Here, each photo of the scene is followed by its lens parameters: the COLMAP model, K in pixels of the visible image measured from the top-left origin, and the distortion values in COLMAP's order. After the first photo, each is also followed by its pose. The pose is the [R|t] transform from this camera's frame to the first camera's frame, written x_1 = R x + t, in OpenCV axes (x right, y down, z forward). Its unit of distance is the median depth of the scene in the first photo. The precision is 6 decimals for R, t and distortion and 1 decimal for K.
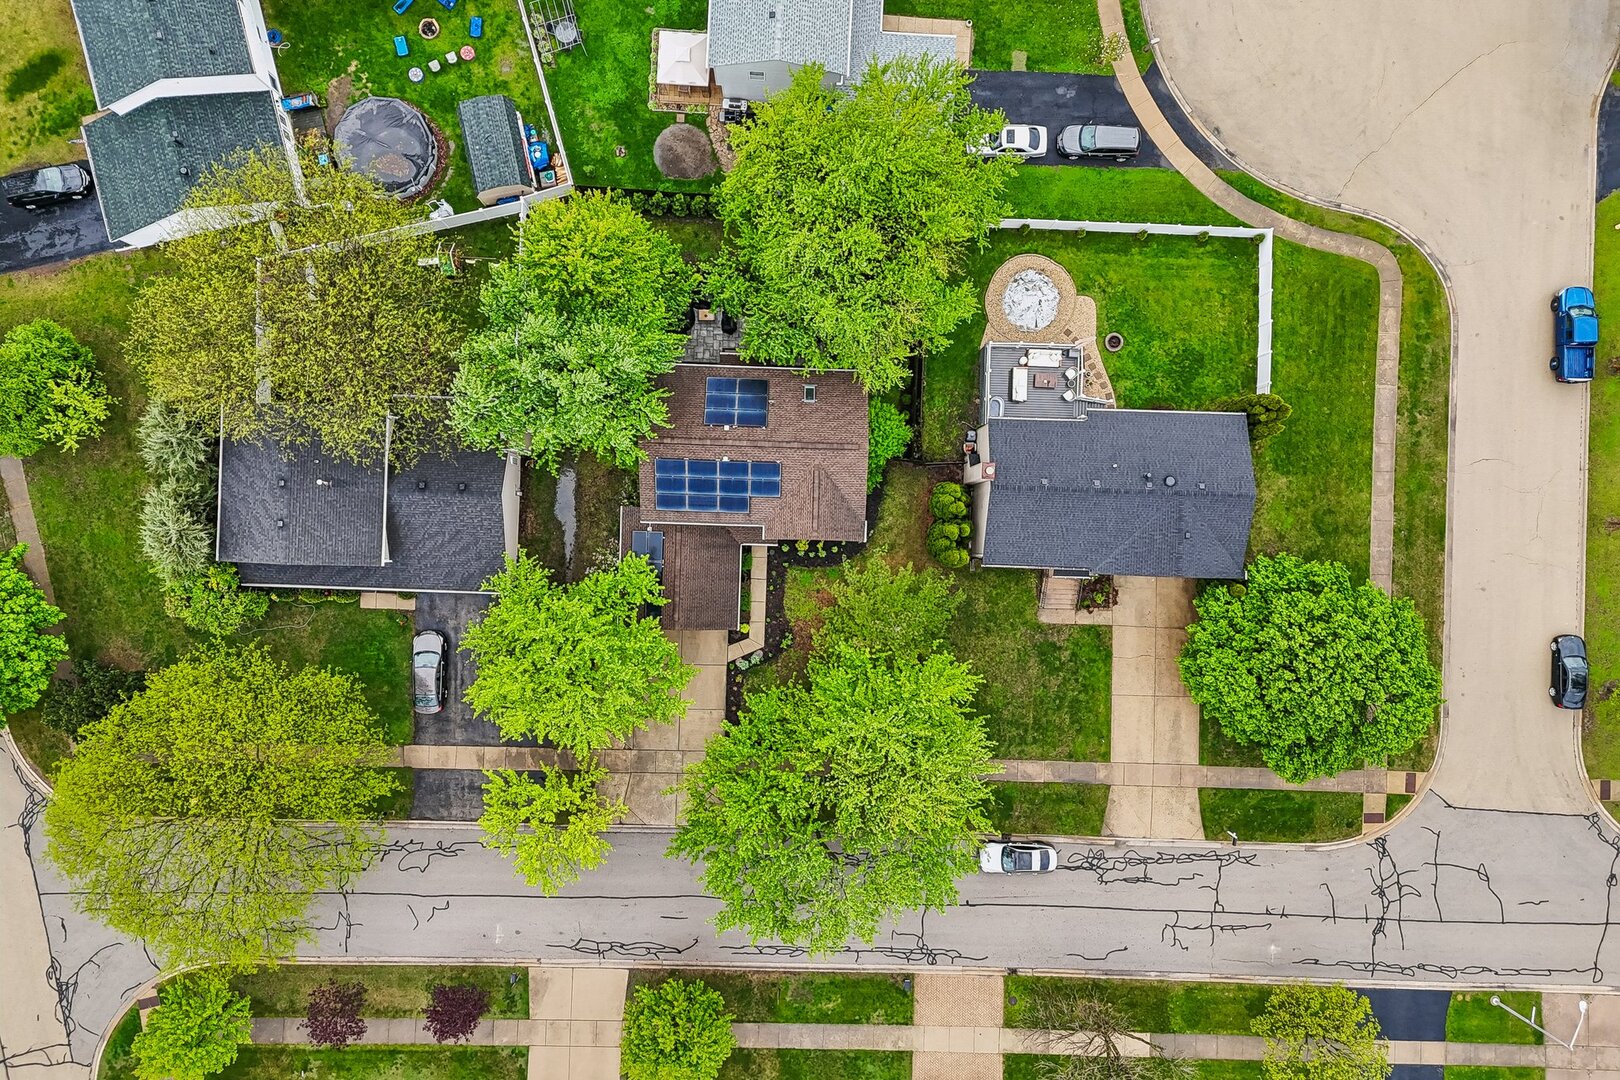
lens RADIAL K [[1187.9, 0, 810.0], [0, 1187.9, 540.0], [0, 0, 1]] dist [0.079644, -0.092054]
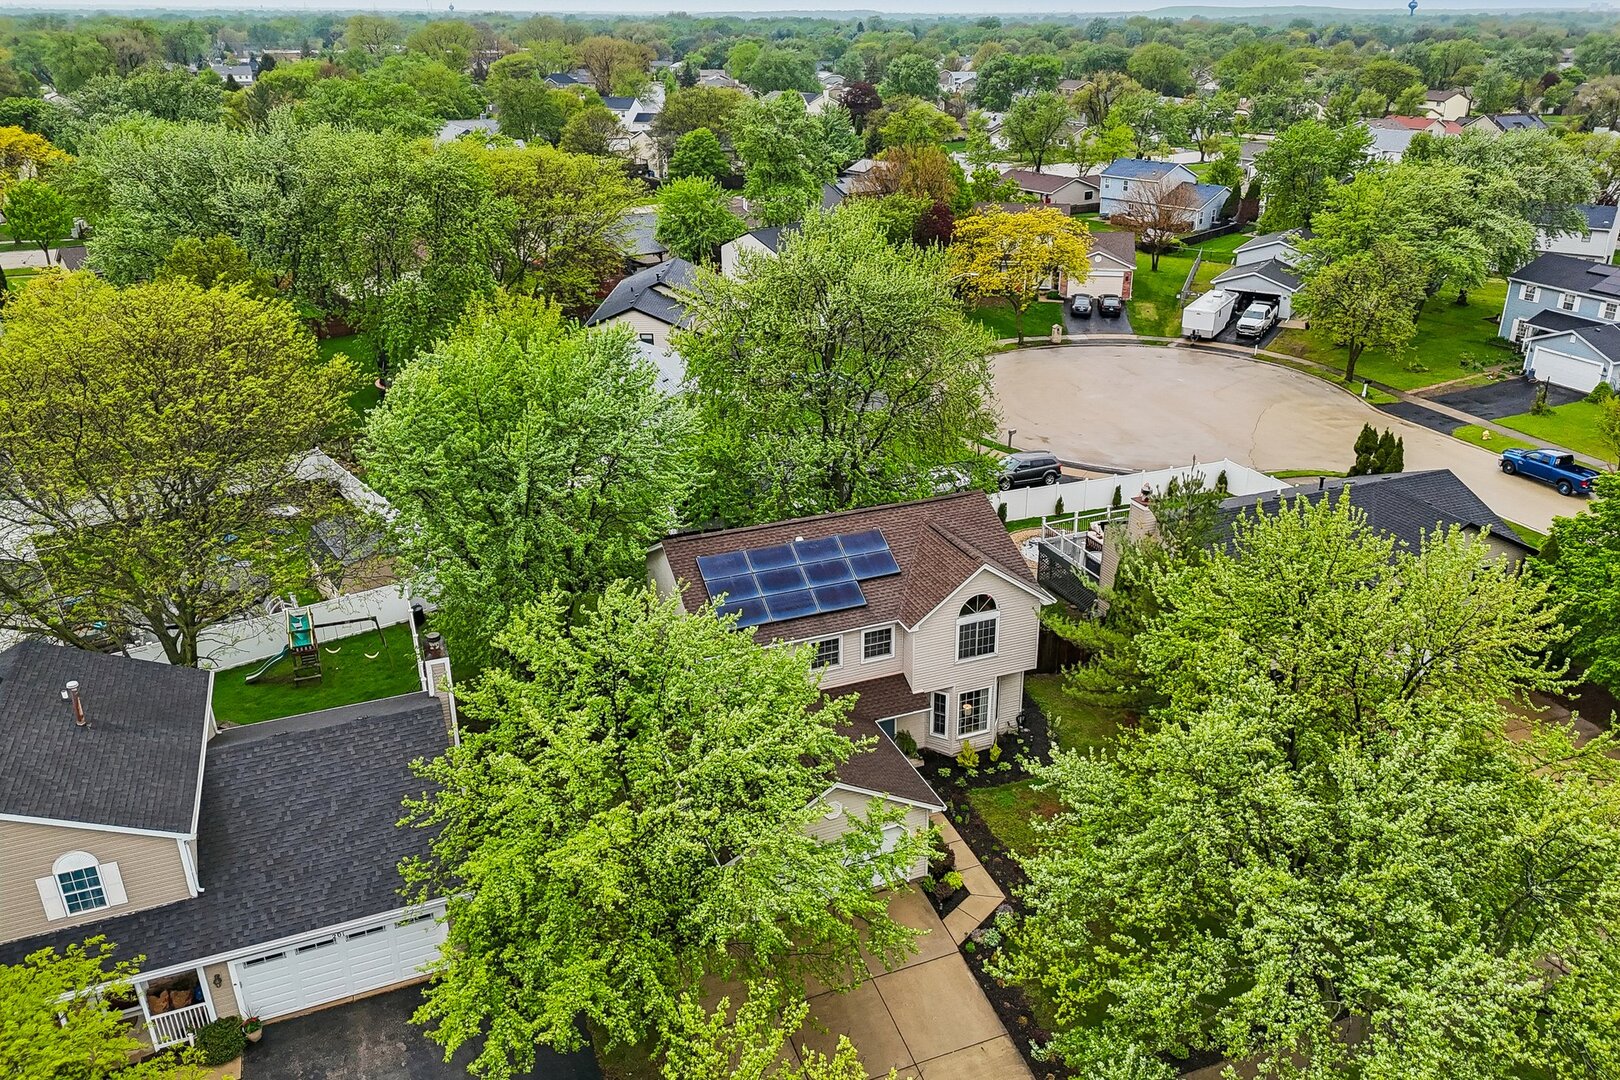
lens RADIAL K [[1192.4, 0, 810.0], [0, 1192.4, 540.0], [0, 0, 1]] dist [0.083175, -0.082982]
pose [[0.914538, -0.188120, 0.358093, -0.261149], [0.403552, 0.363772, -0.839533, 0.416515], [0.027669, 0.912294, 0.408599, 0.654390]]
